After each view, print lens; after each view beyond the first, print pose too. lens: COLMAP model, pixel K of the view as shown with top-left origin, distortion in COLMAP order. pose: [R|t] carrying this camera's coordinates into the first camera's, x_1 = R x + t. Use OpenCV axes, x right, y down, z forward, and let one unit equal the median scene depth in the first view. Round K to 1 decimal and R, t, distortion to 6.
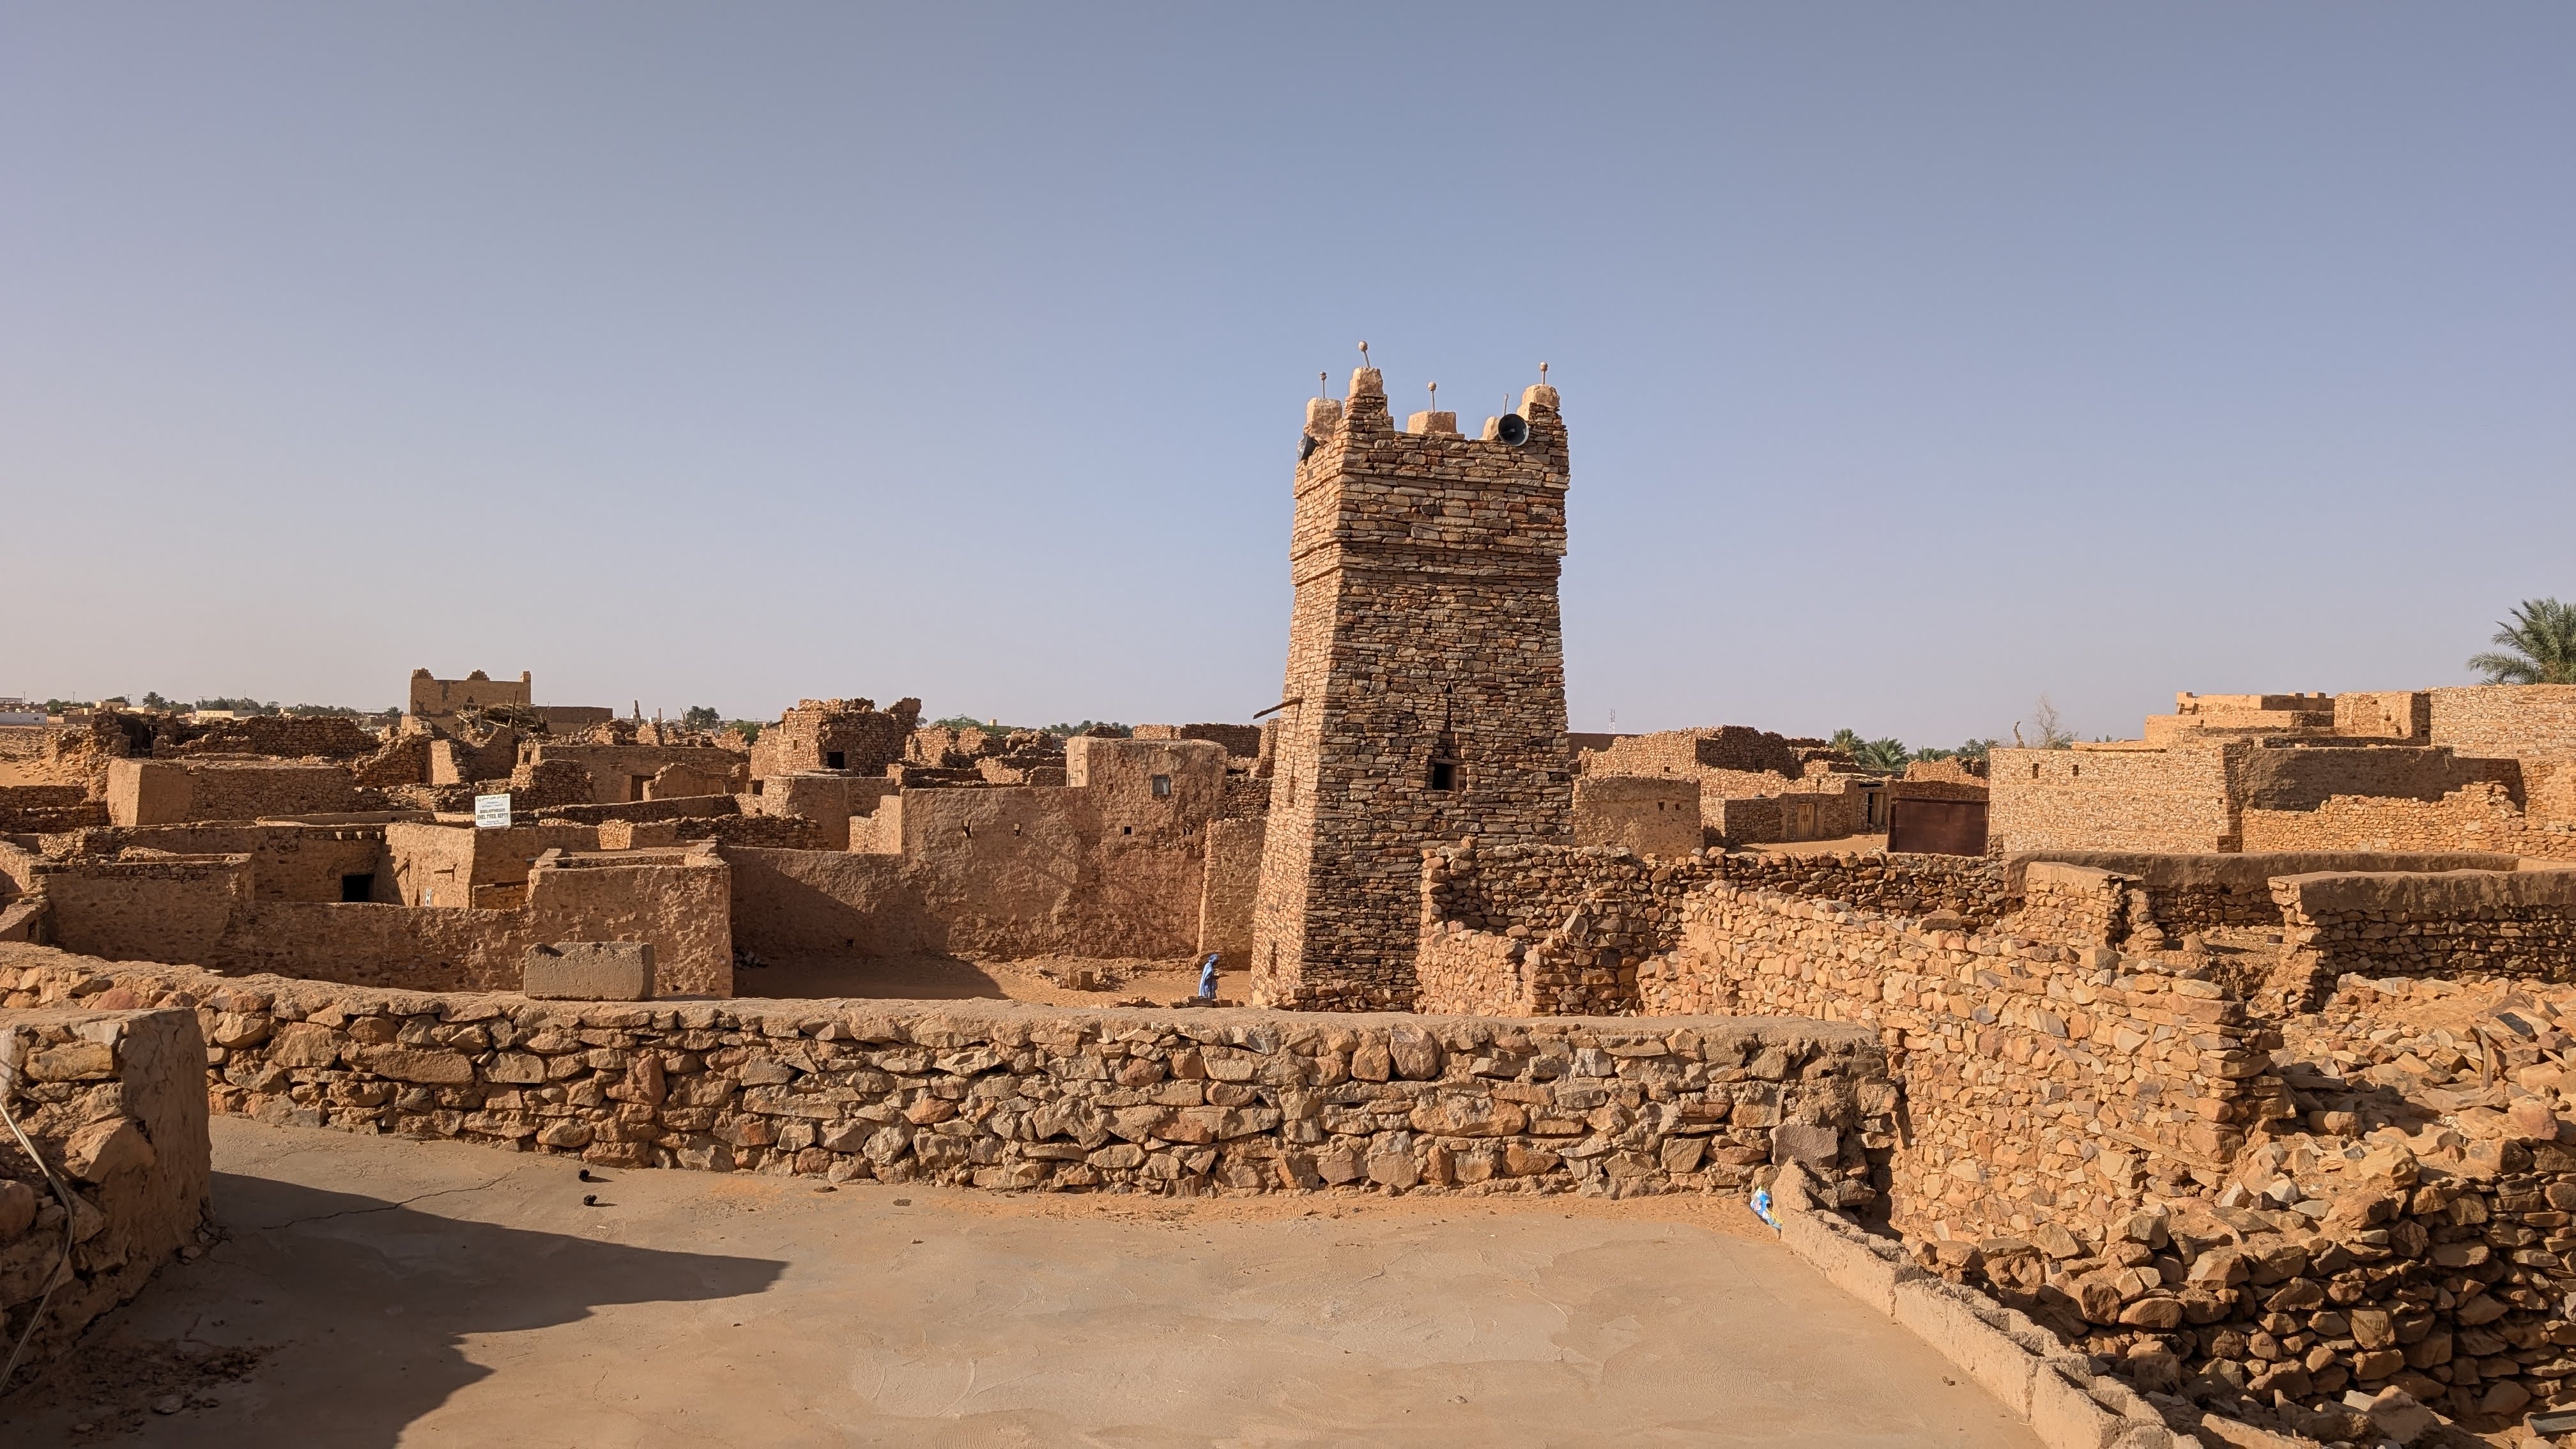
lens RADIAL K [[1790.7, 0, 1294.7], [0, 1790.7, 721.1], [0, 0, 1]] dist [0.064177, -0.000823]
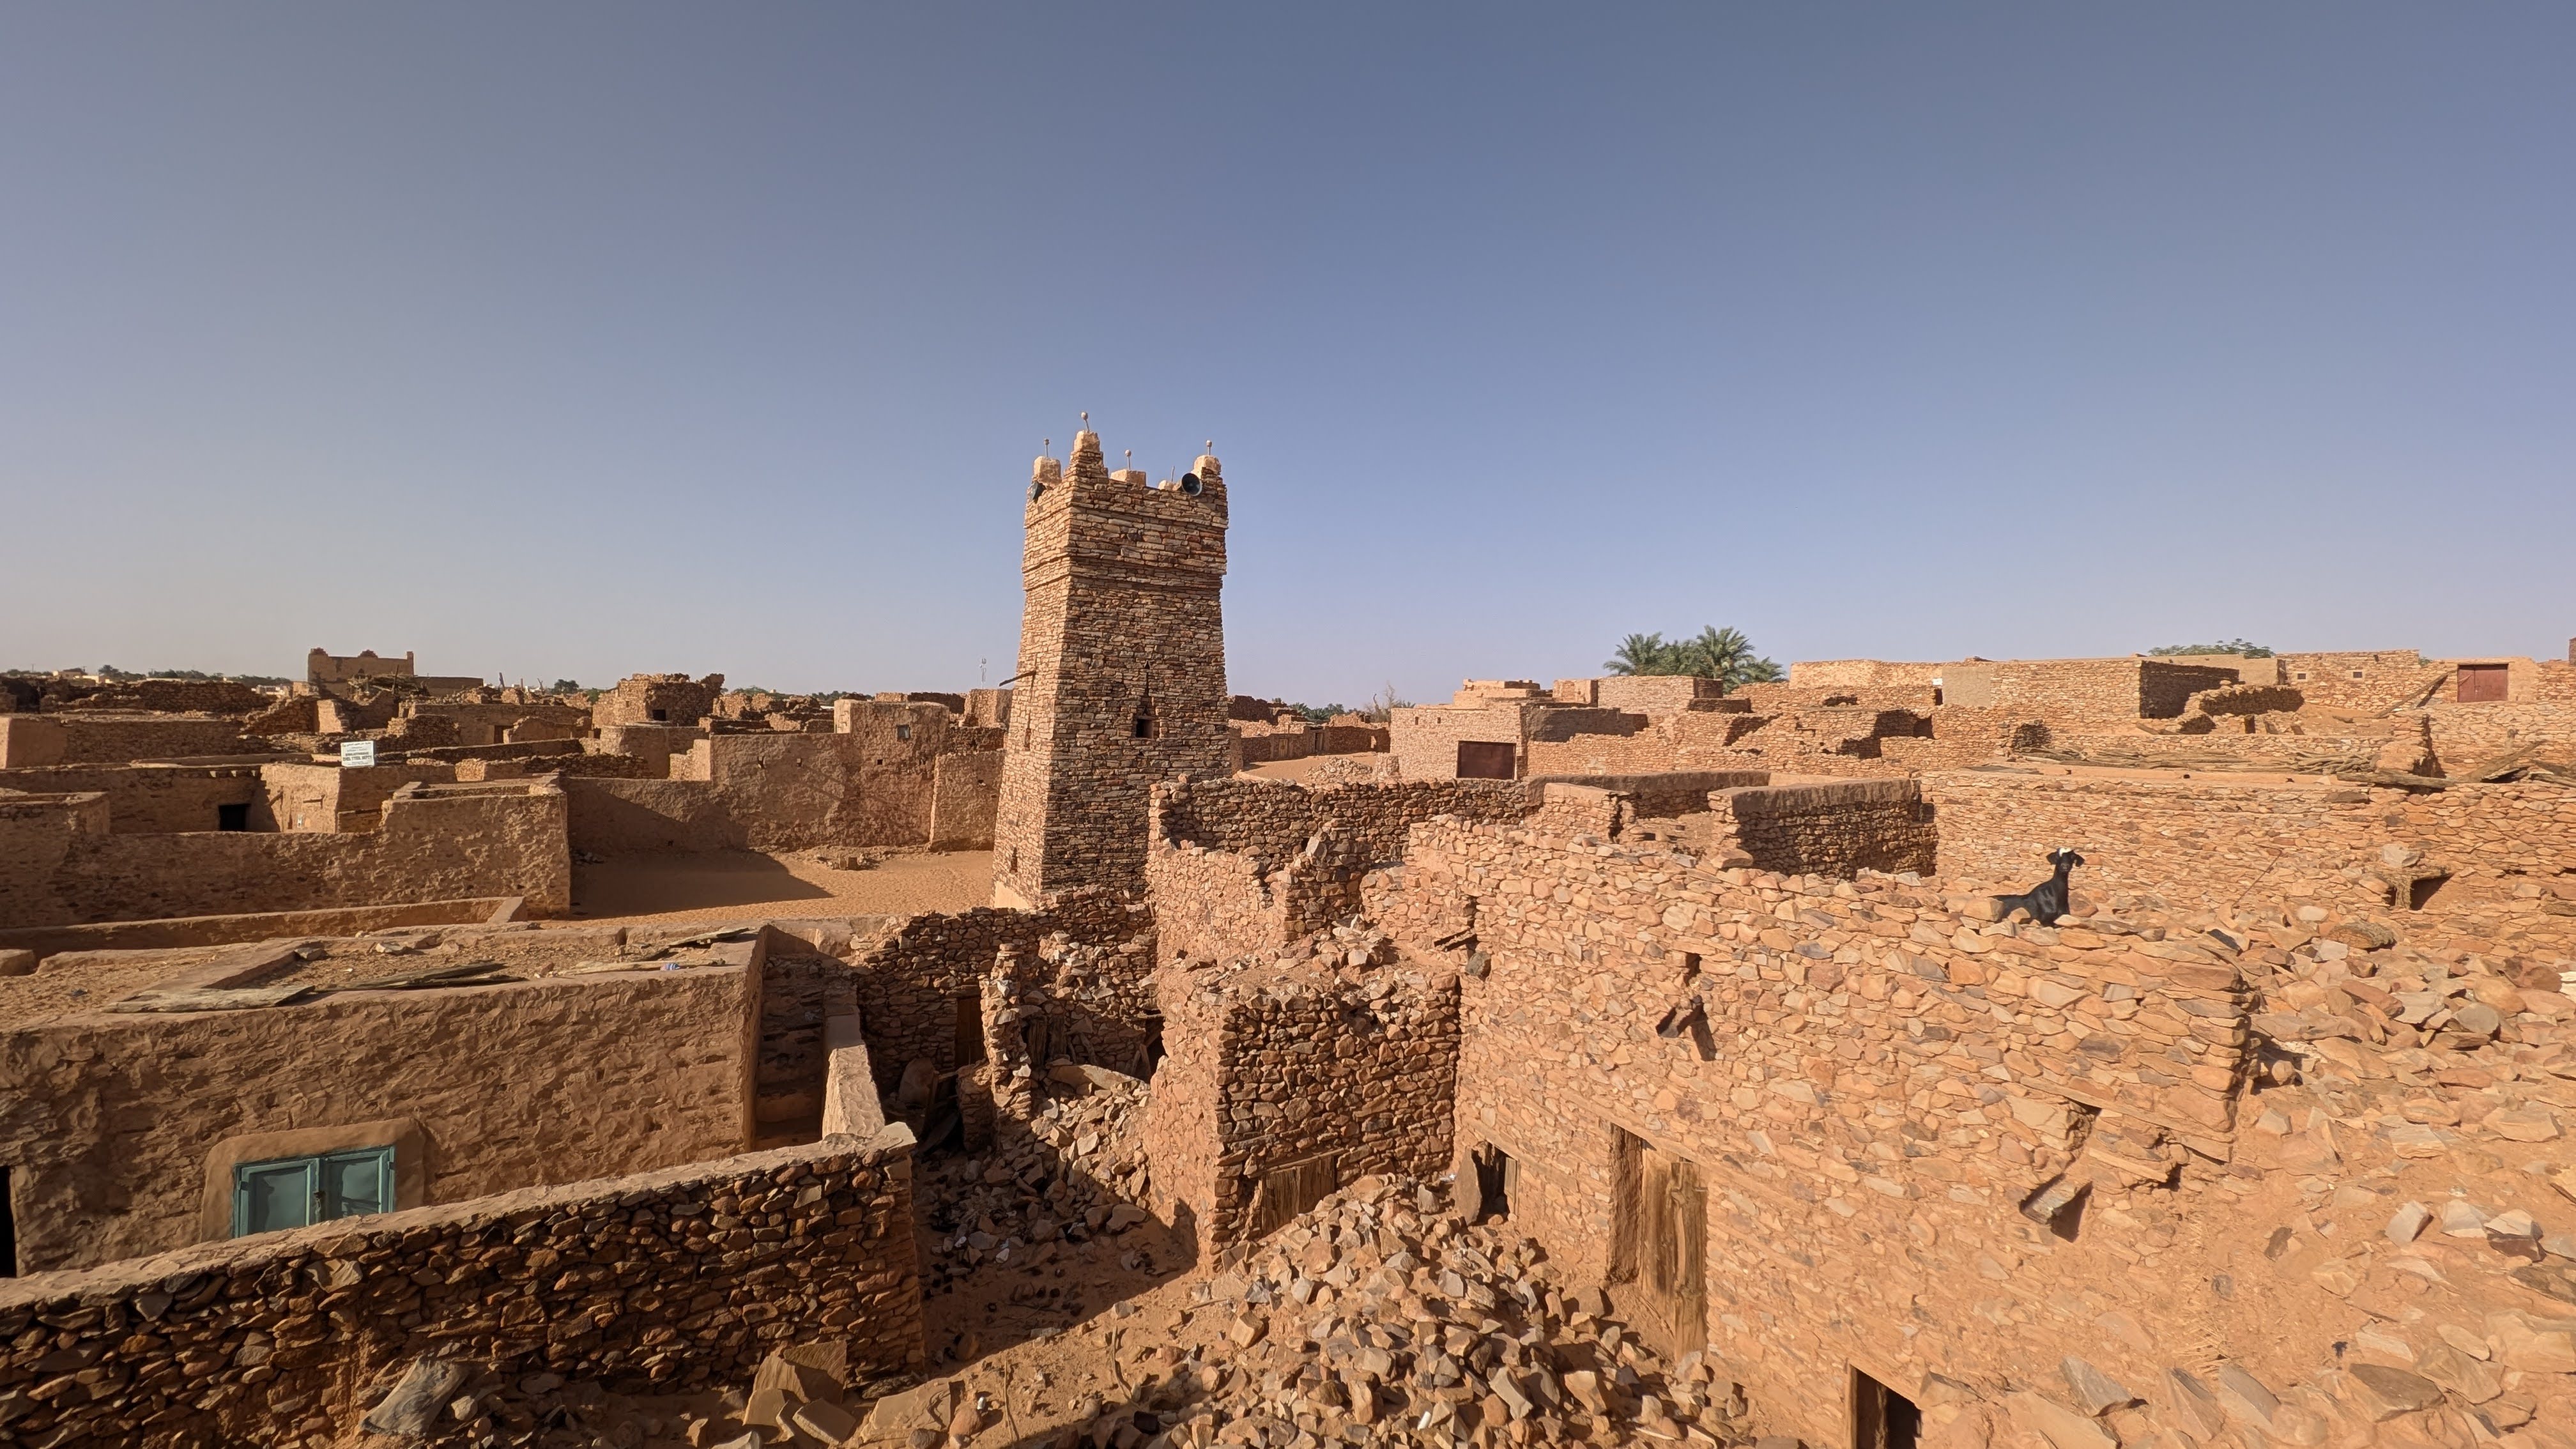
lens RADIAL K [[973.2, 0, 1269.1], [0, 973.2, 723.3], [0, 0, 1]] dist [0.011366, -0.000187]
pose [[0.954318, -0.002745, 0.298781, -0.033498], [-0.006509, 0.999530, 0.029972, 0.002511], [-0.298723, -0.030548, 0.953851, 0.157843]]
